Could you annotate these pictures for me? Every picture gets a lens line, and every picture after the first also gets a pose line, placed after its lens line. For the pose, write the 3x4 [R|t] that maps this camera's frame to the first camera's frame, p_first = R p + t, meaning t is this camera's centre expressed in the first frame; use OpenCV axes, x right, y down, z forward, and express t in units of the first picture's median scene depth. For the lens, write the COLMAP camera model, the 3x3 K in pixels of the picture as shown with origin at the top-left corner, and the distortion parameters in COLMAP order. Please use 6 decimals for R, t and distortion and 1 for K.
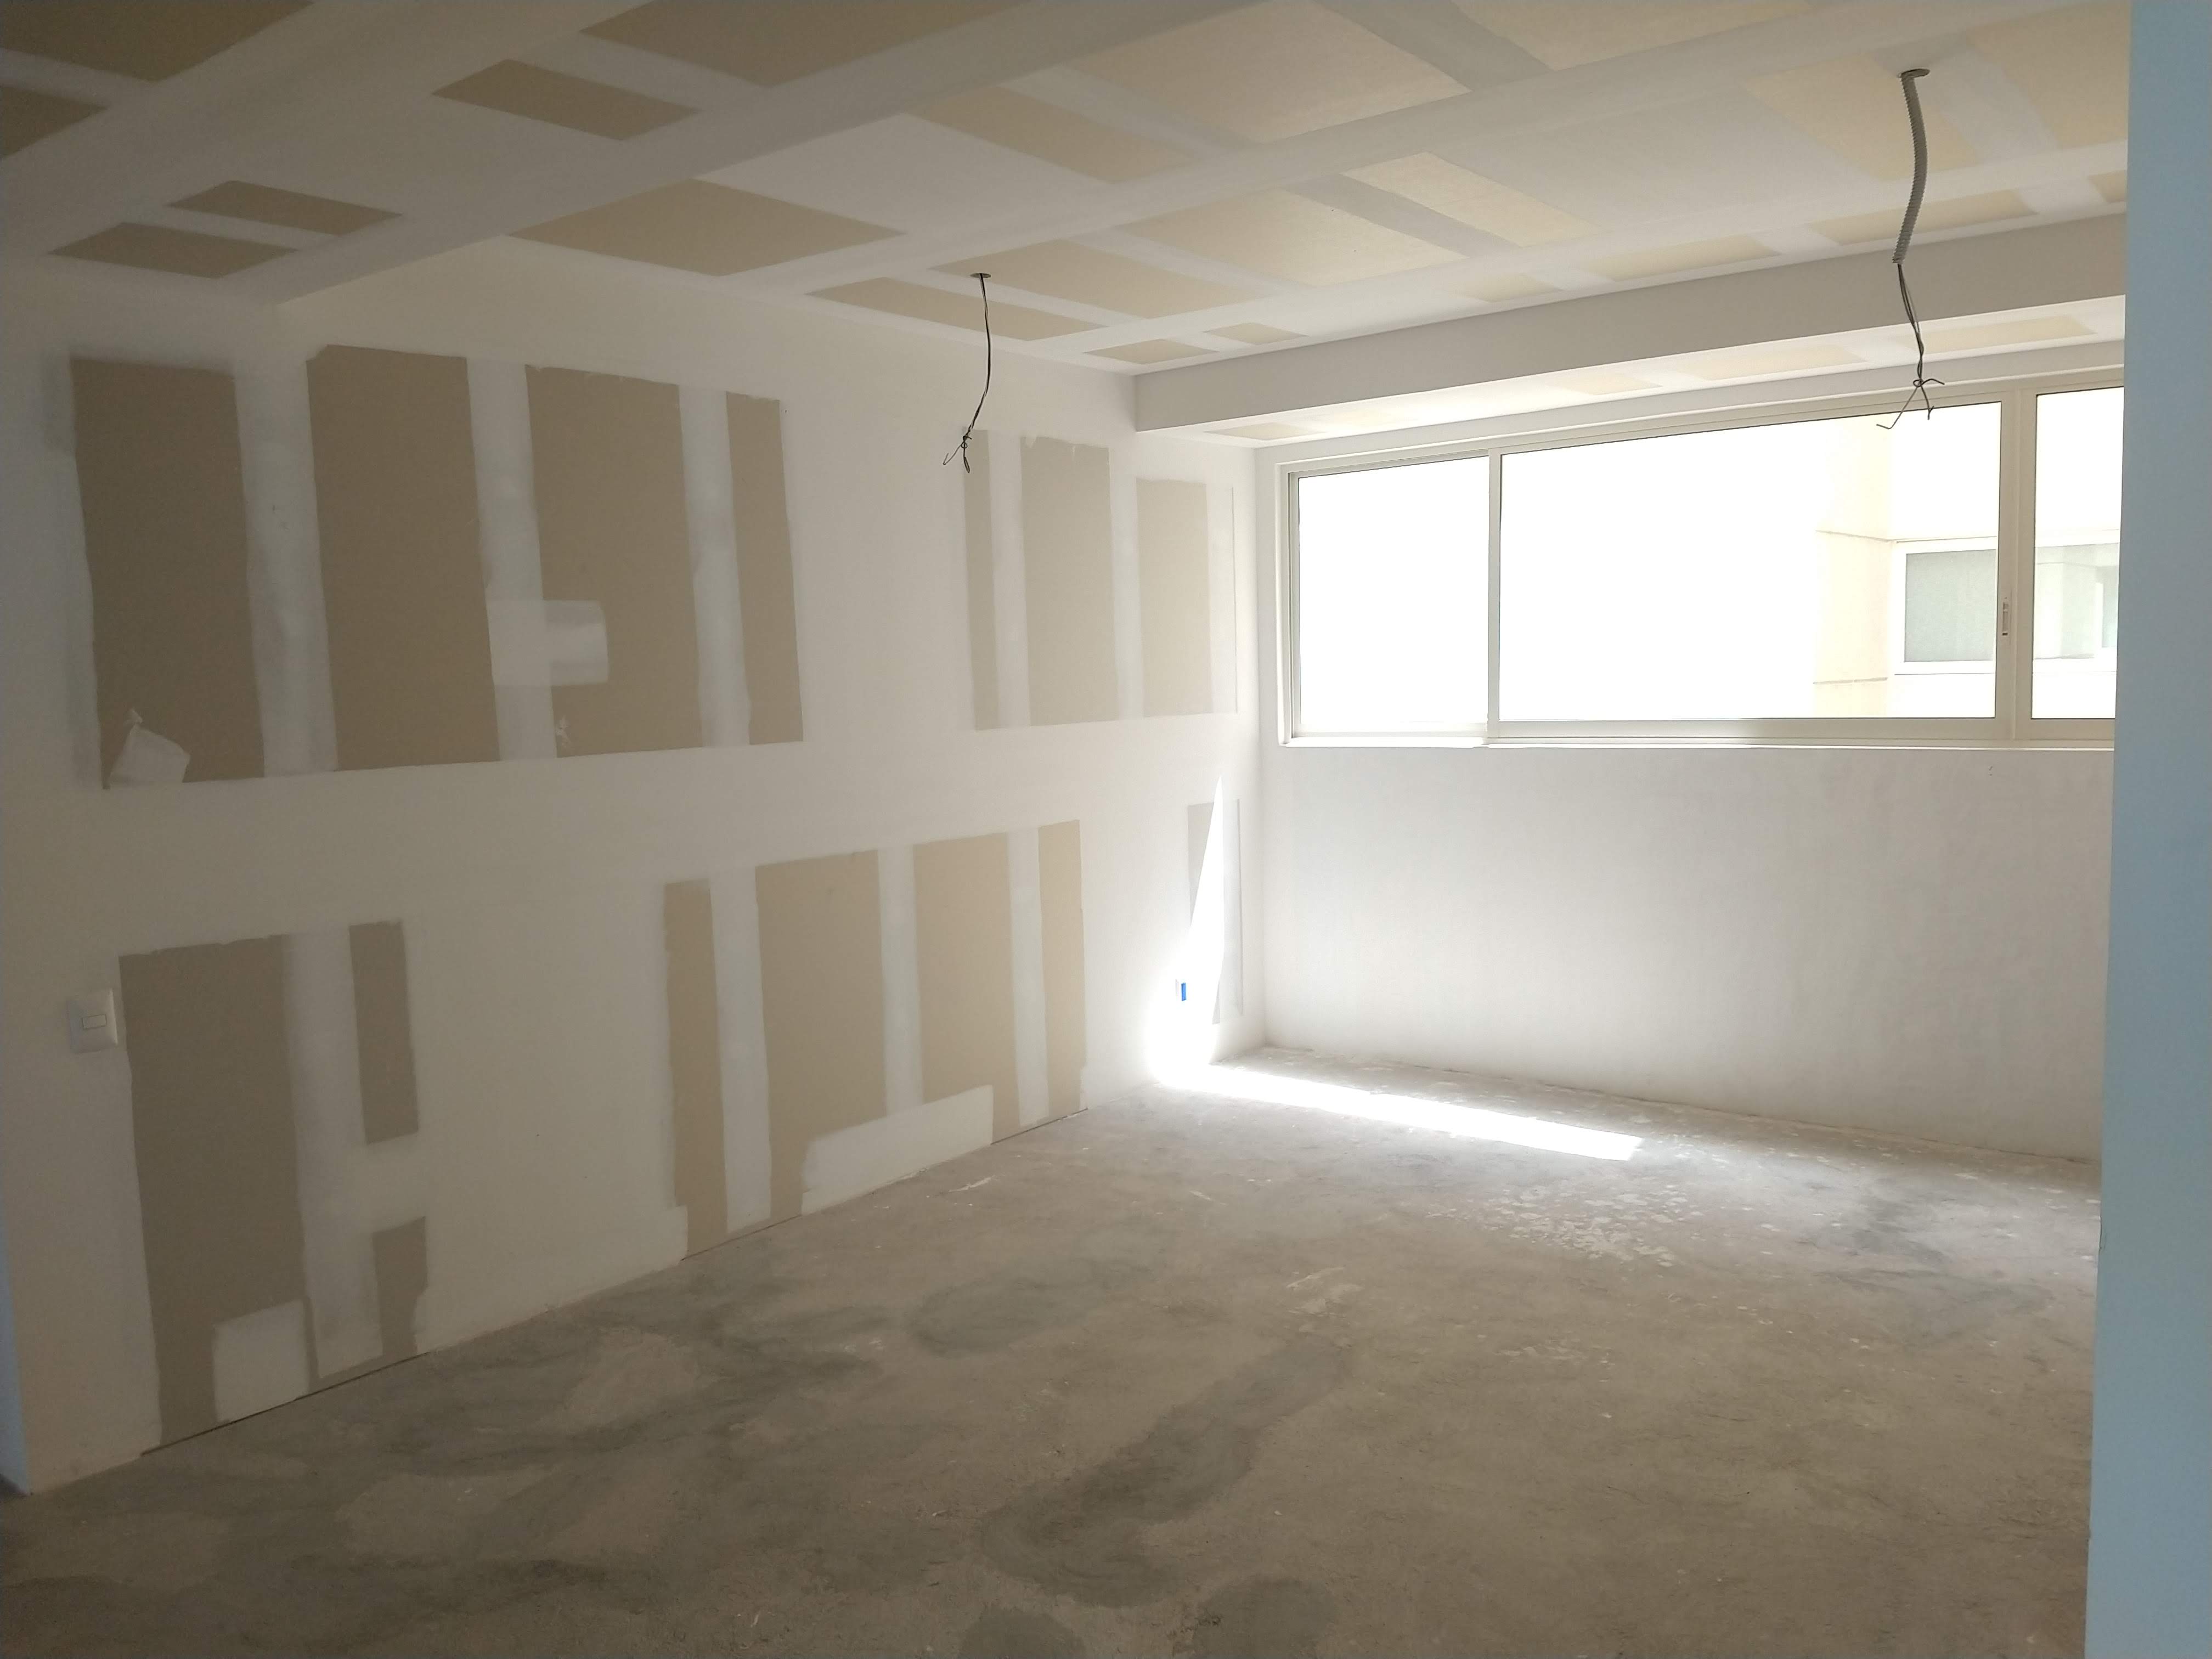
lens RADIAL K [[1701.2, 0, 1094.3], [0, 1701.2, 822.3], [0, 0, 1]] dist [0.207453, -0.362778]
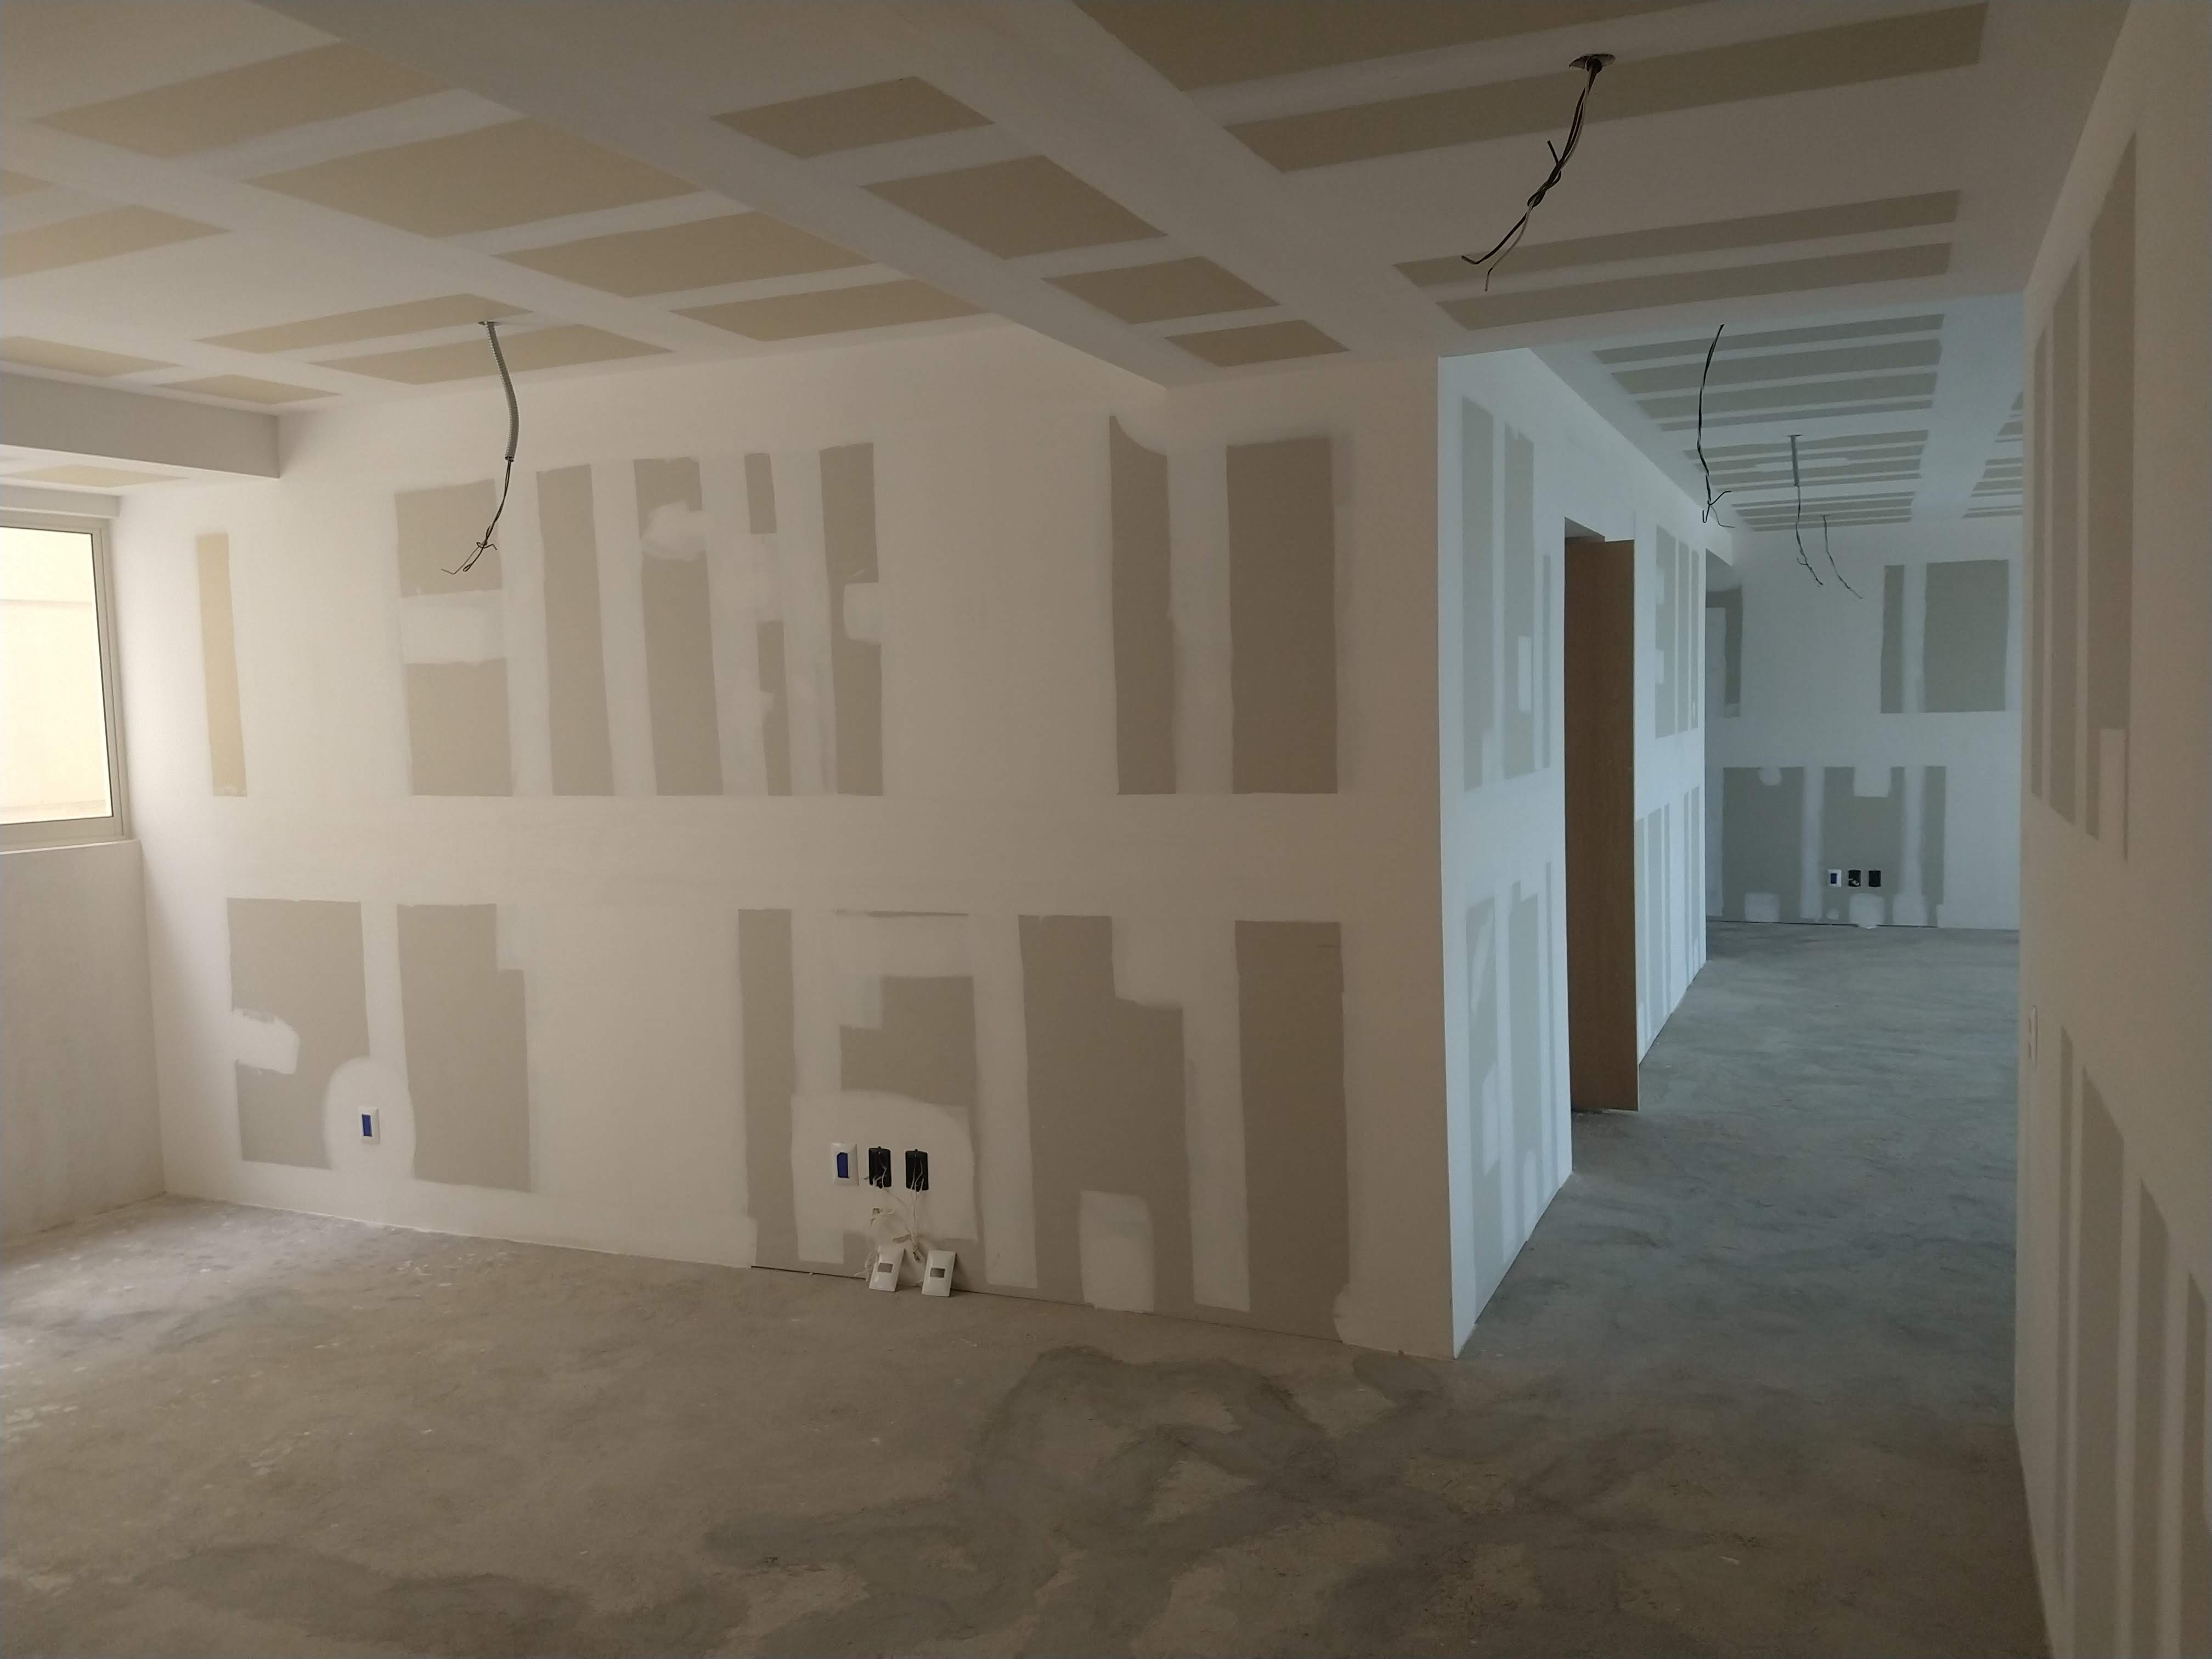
lens RADIAL K [[1700.1, 0, 1158.6], [0, 1700.1, 830.1], [0, 0, 1]] dist [0.046028, -0.072676]
pose [[-0.262317, -0.034722, 0.964357, -0.758472], [0.125246, 0.989674, 0.069702, -0.048047], [-0.956819, 0.139066, -0.255259, 0.689741]]
